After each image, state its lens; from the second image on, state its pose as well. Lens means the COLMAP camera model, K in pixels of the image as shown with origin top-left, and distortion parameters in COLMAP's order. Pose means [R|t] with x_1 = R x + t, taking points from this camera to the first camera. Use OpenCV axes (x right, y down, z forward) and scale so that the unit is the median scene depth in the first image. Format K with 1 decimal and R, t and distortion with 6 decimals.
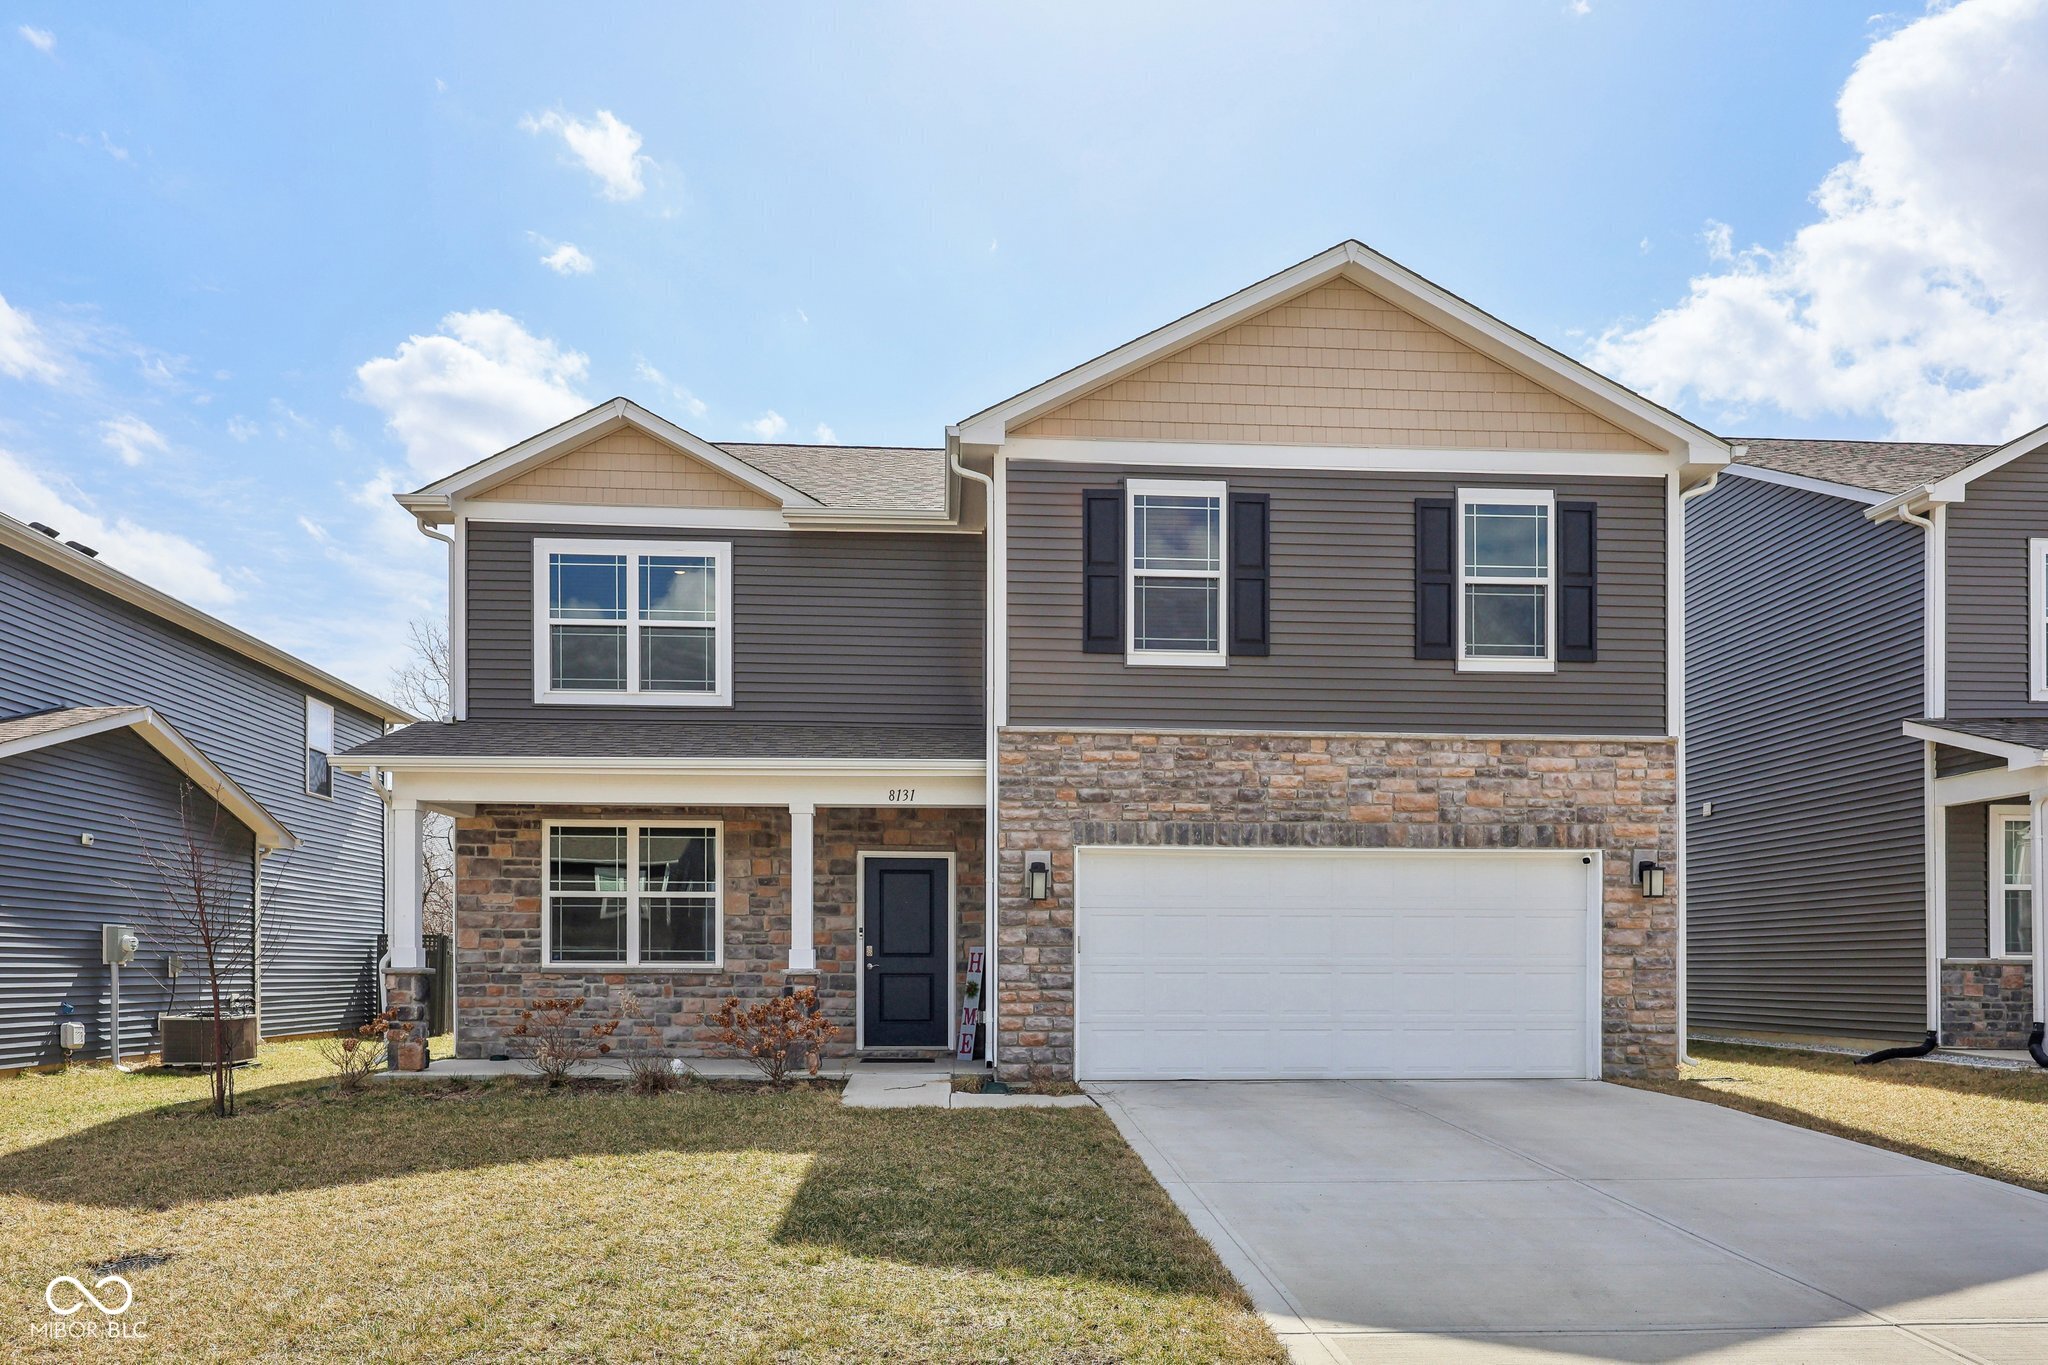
lens RADIAL K [[1300.1, 0, 1026.6], [0, 1300.1, 682.6], [0, 0, 1]] dist [-0.000098, 0.000808]
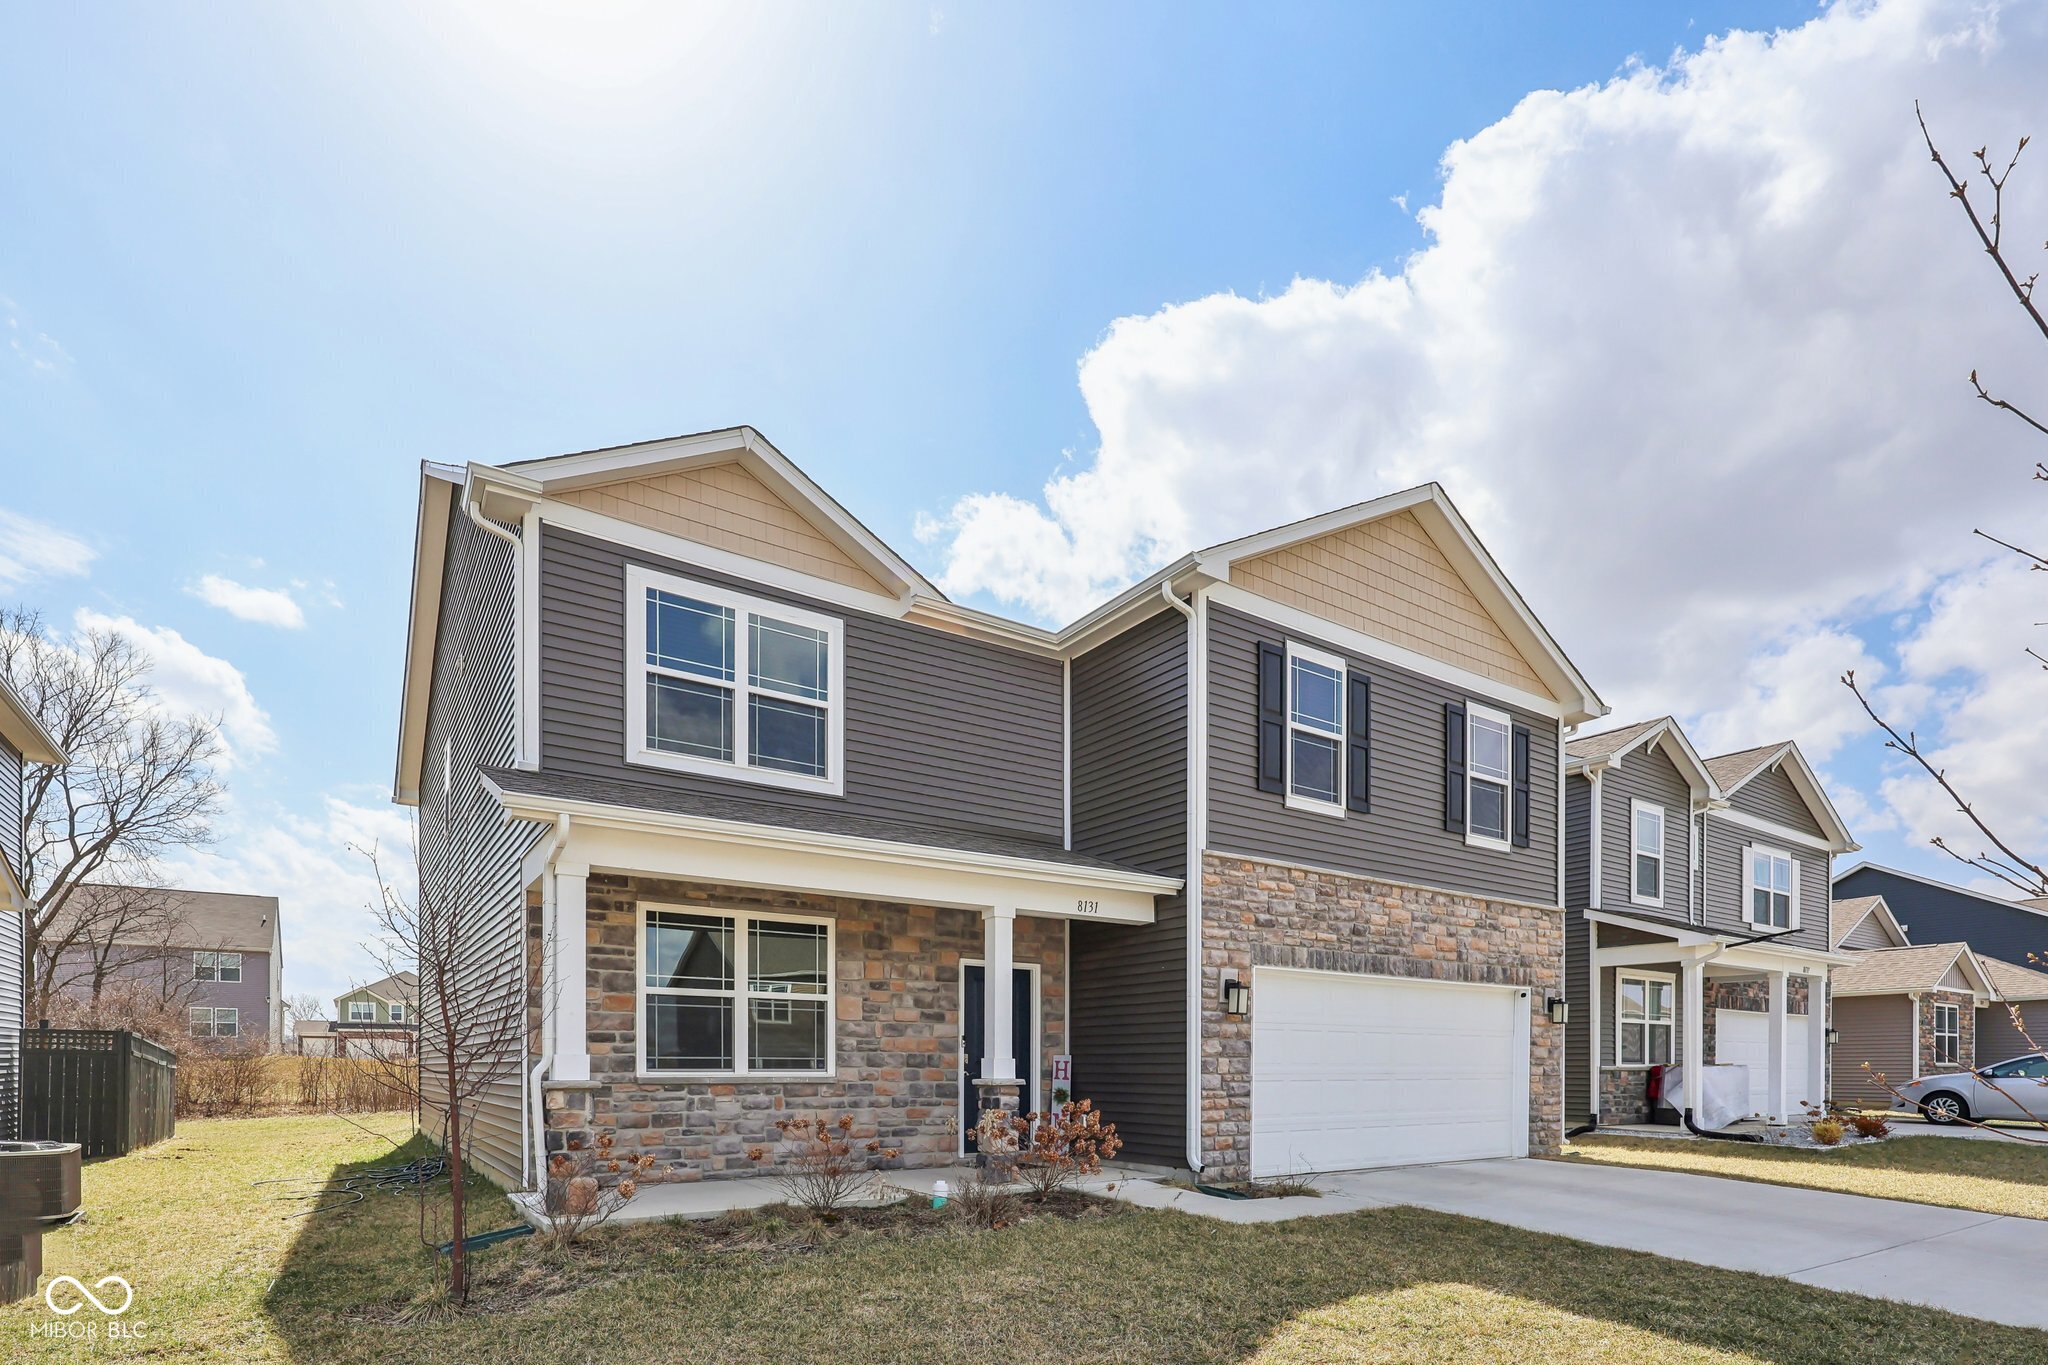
lens RADIAL K [[1023.0, 0, 1022.4], [0, 1023.0, 882.2], [0, 0, 1]] dist [-0.000504, -0.000045]
pose [[0.864889, 0.089081, 0.493995, -0.522663], [-0.109011, 0.993973, 0.011616, 0.062803], [-0.489983, -0.063897, 0.869387, 0.330937]]
